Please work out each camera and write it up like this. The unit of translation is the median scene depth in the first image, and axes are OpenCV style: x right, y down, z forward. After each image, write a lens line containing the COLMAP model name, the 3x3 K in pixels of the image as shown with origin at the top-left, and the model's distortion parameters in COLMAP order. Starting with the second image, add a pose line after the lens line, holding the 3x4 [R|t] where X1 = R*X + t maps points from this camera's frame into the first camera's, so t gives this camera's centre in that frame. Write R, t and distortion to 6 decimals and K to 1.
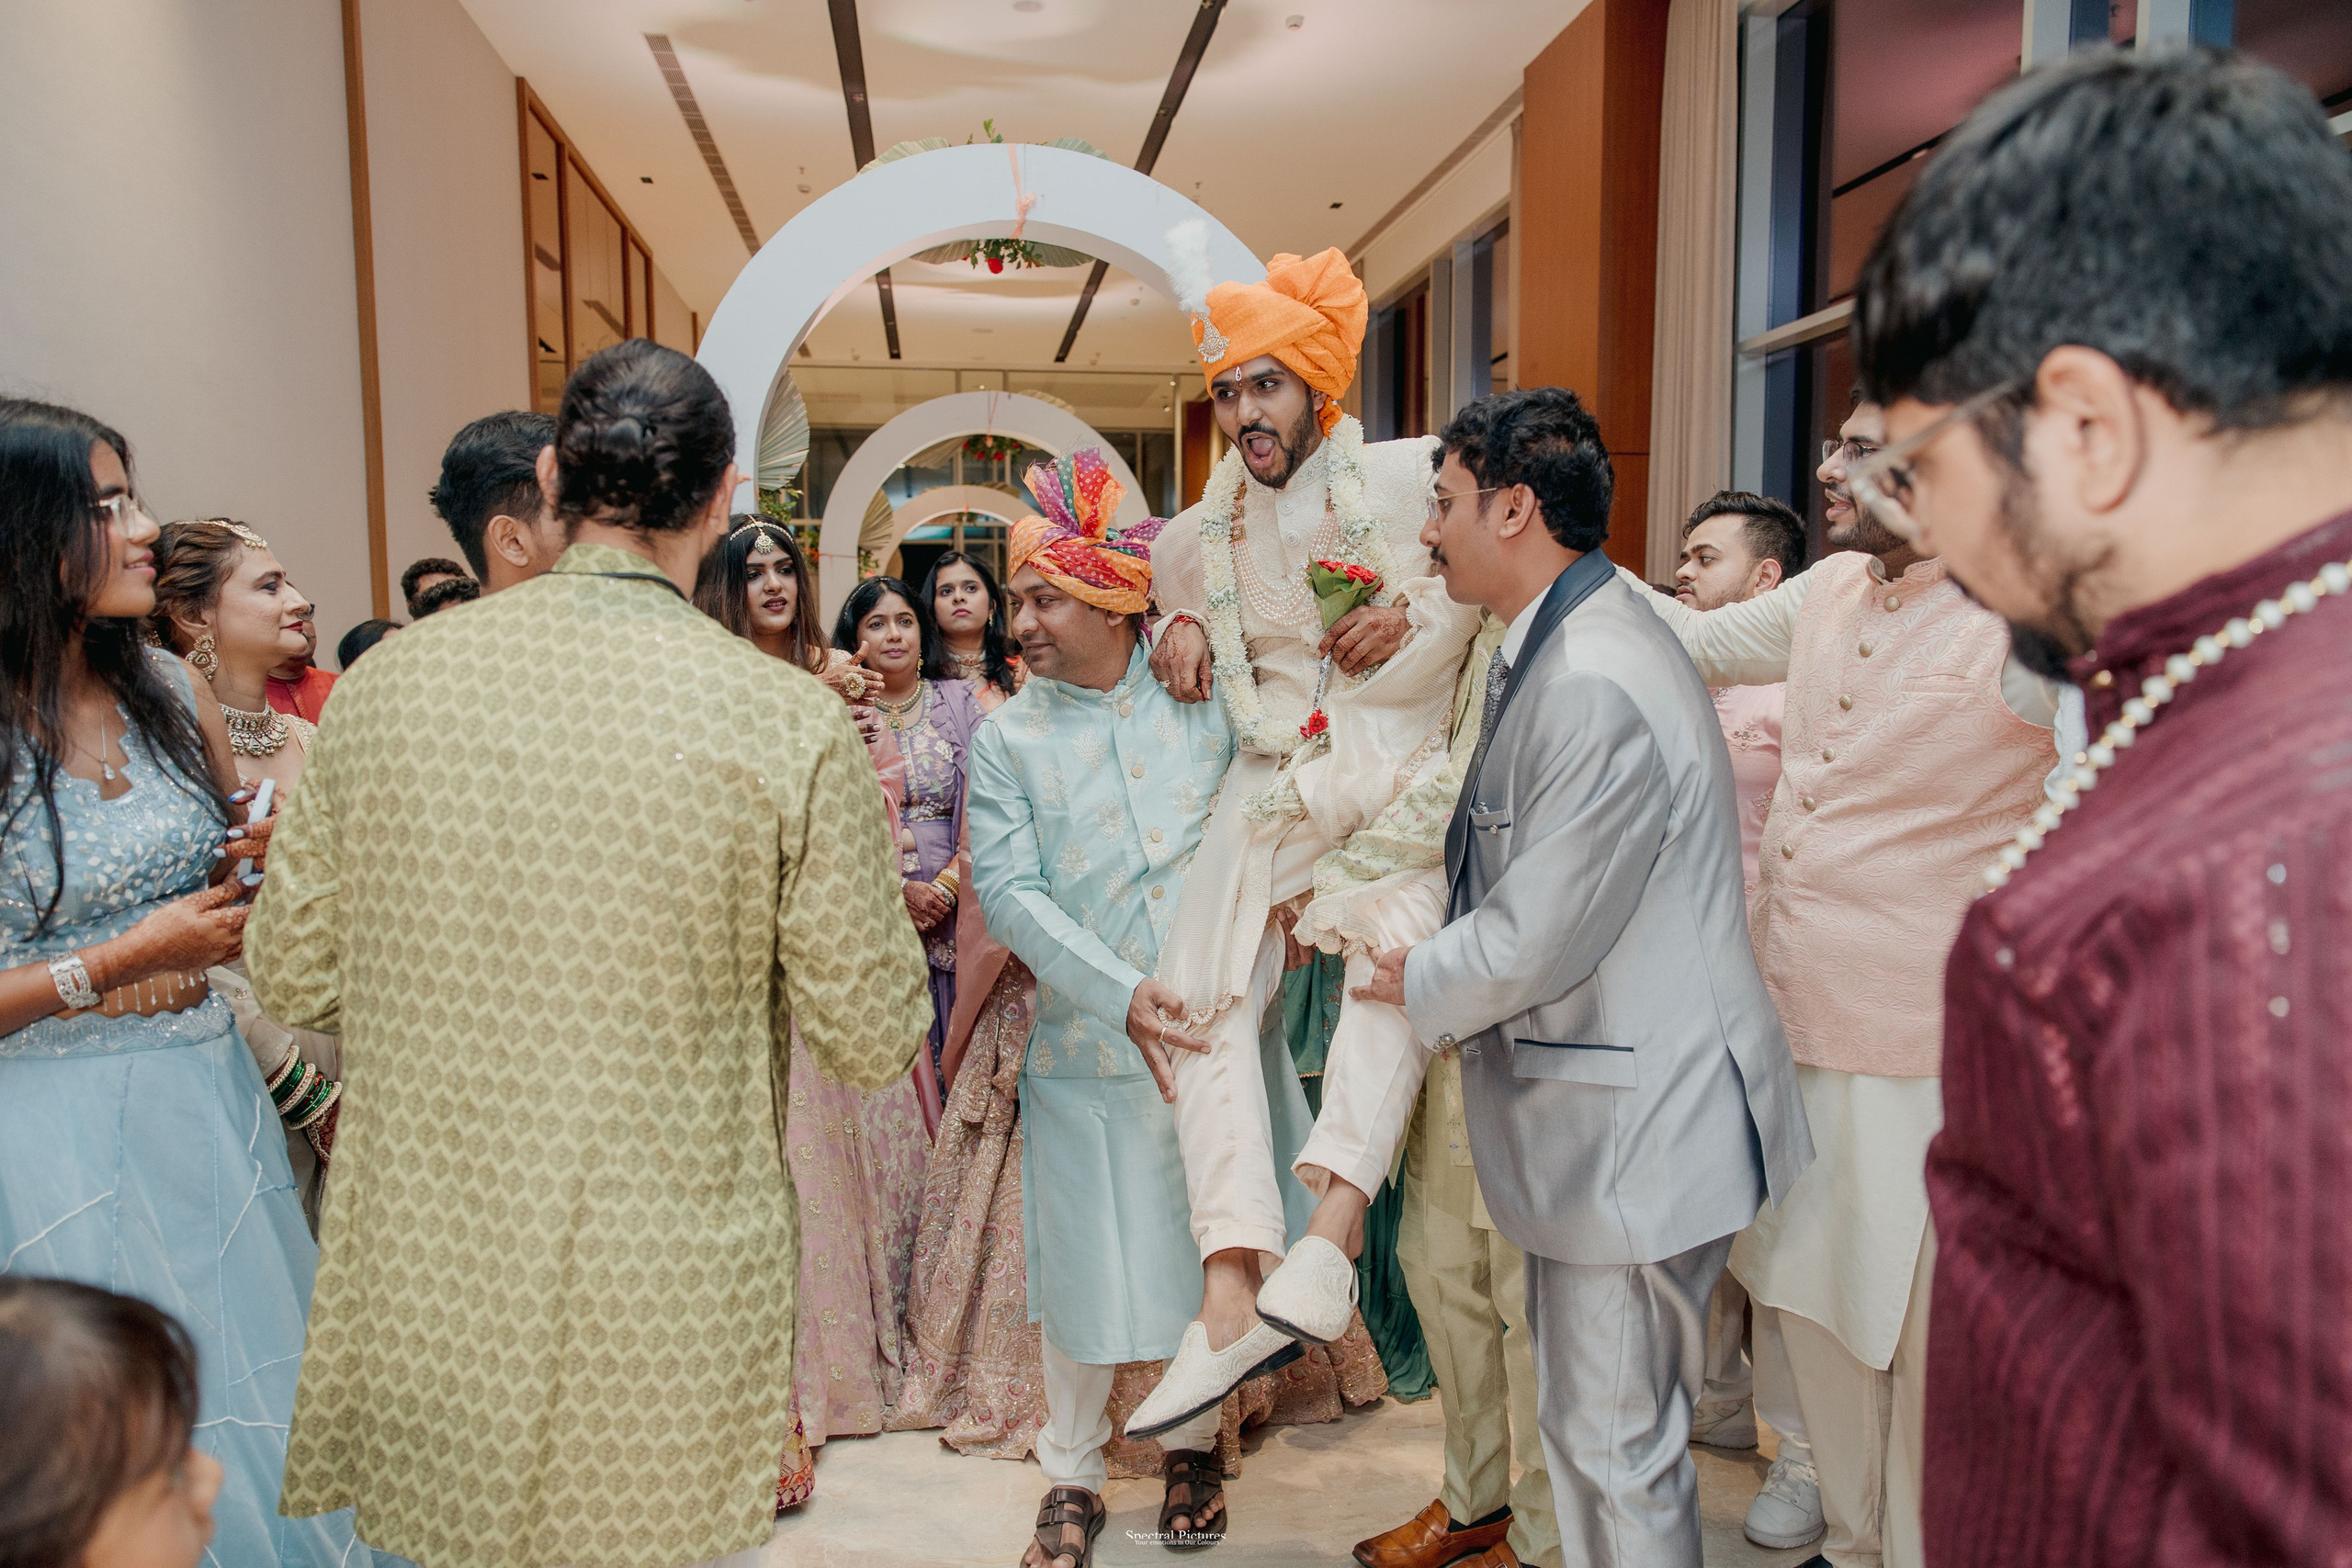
lens RADIAL K [[1574.4, 0, 1169.2], [0, 1574.4, 776.9], [0, 0, 1]] dist [-0.033555, -0.000155]
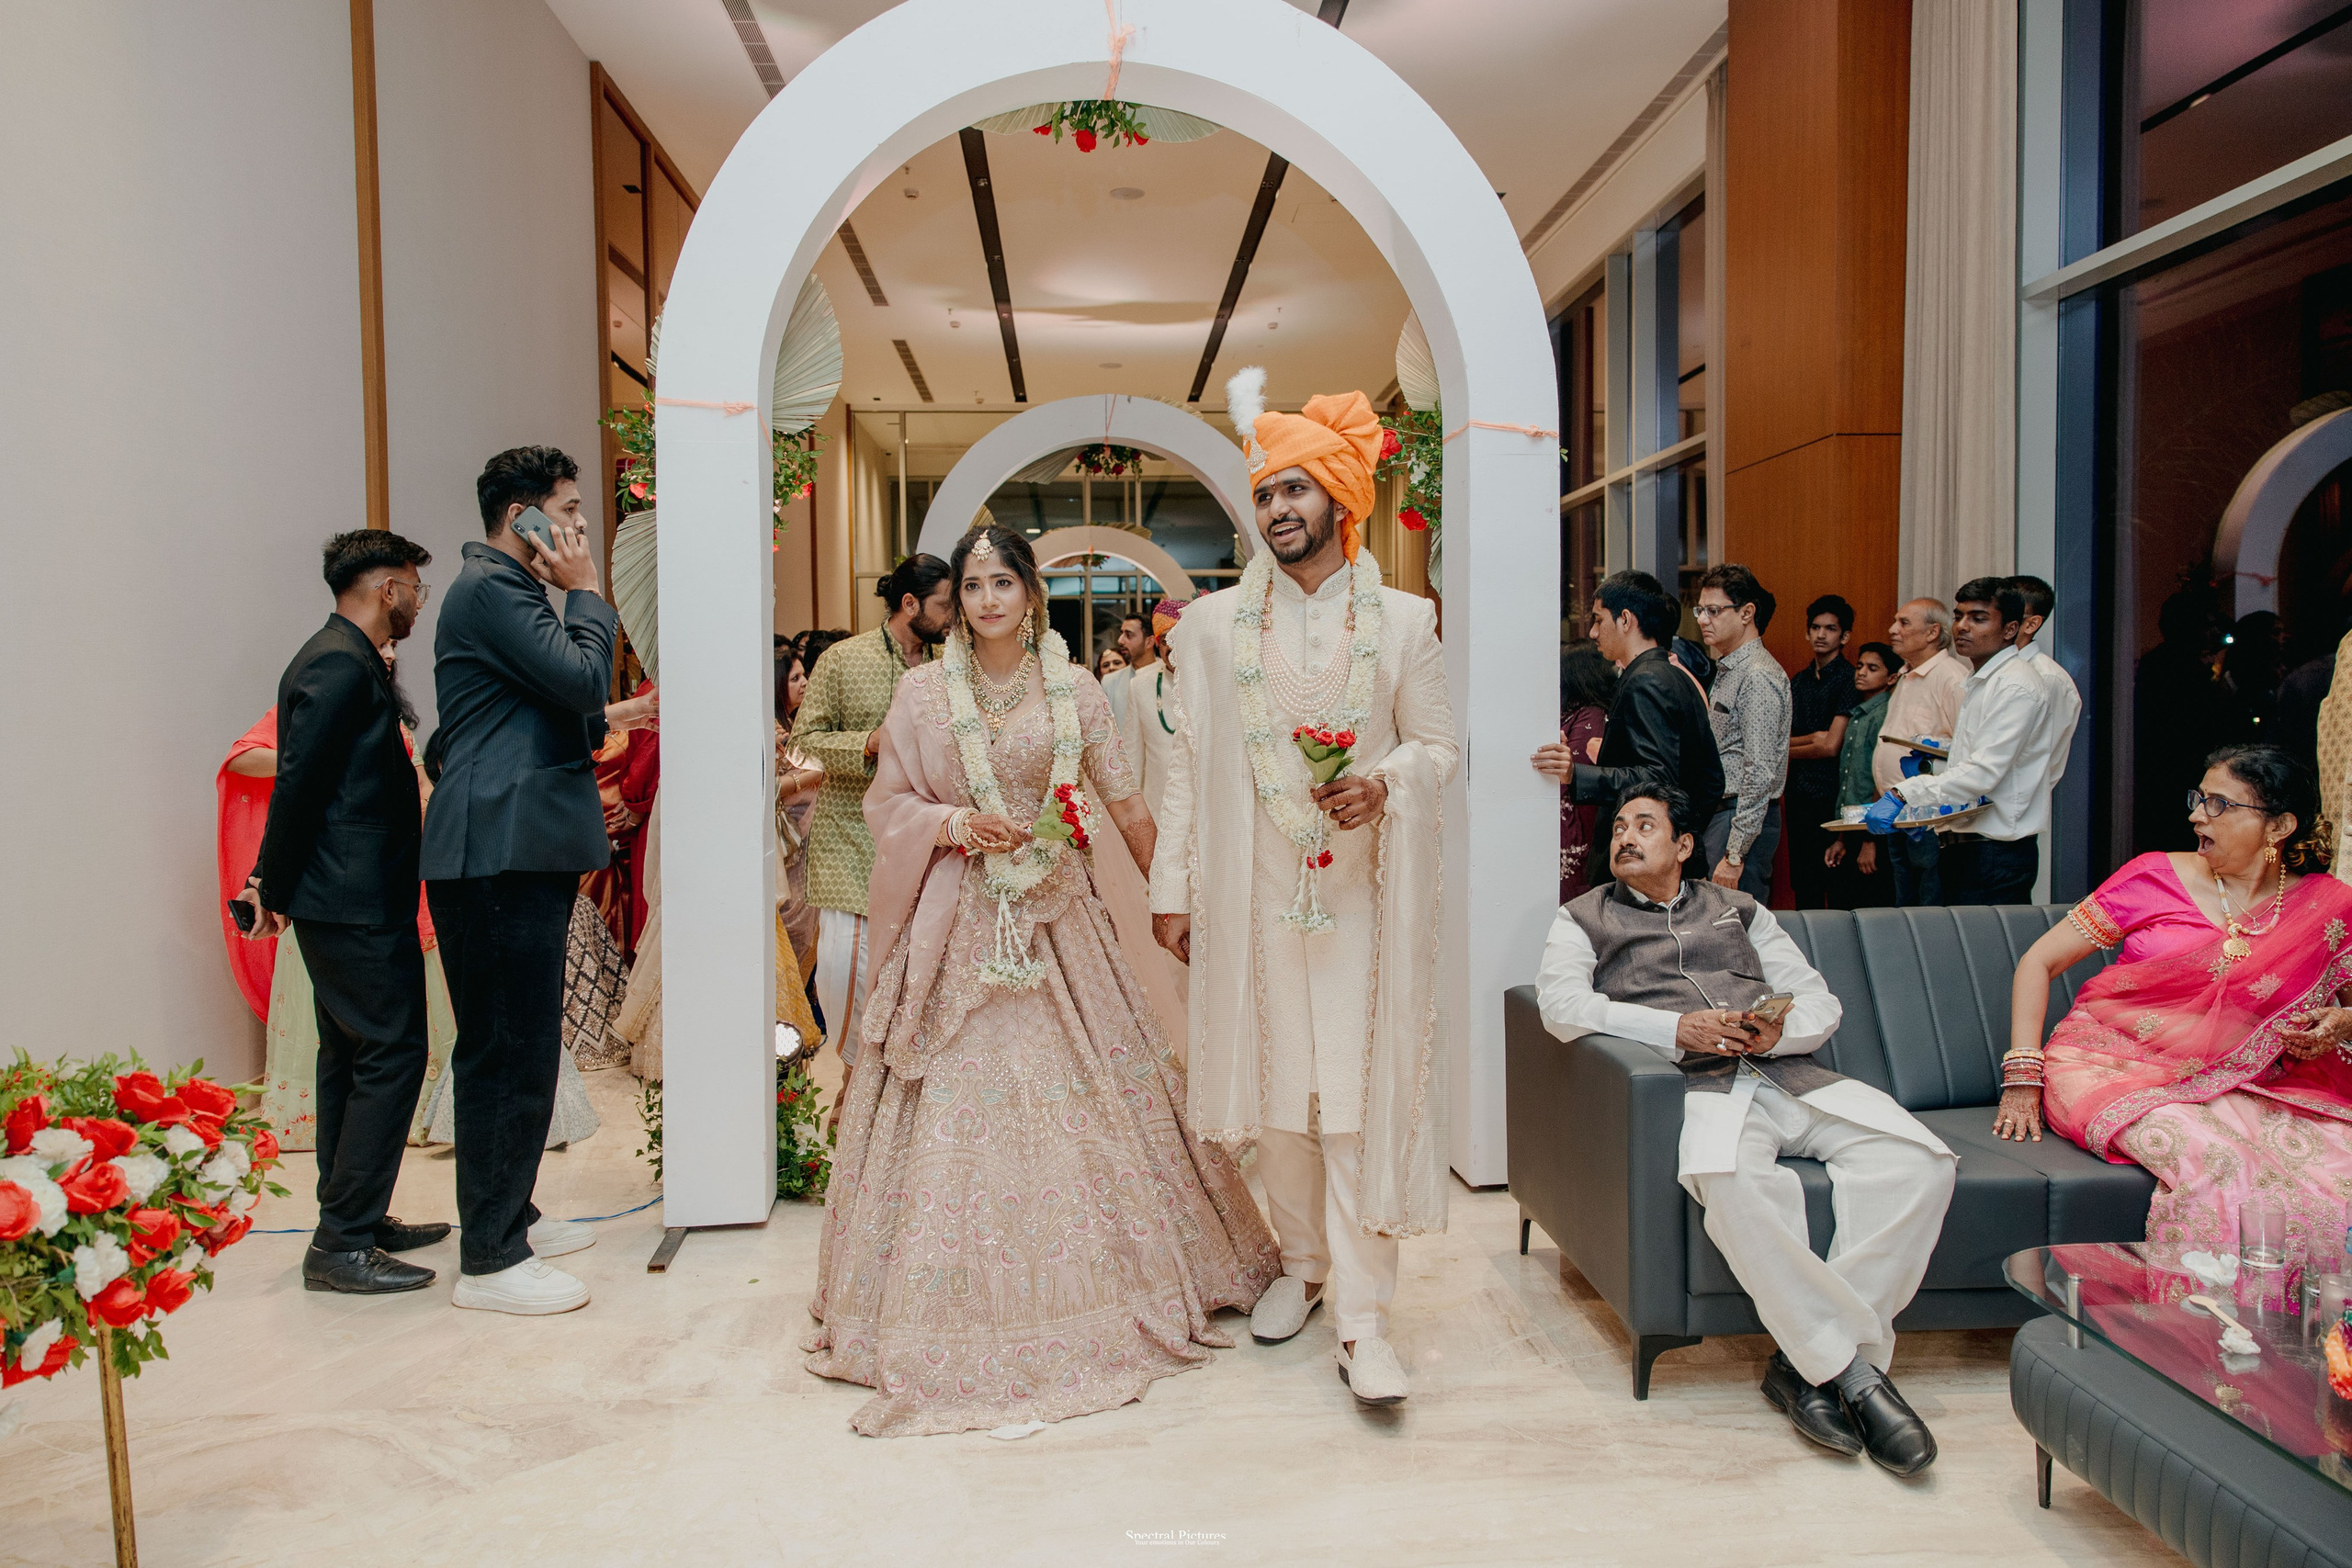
lens RADIAL K [[1574.4, 0, 1180.1], [0, 1574.4, 790.6], [0, 0, 1]] dist [-0.033555, -0.000155]
pose [[0.996637, 0.000792, -0.081933, -0.001302], [-0.004023, 0.999220, -0.039271, 0.010615], [0.081838, 0.039469, 0.995864, 0.136593]]
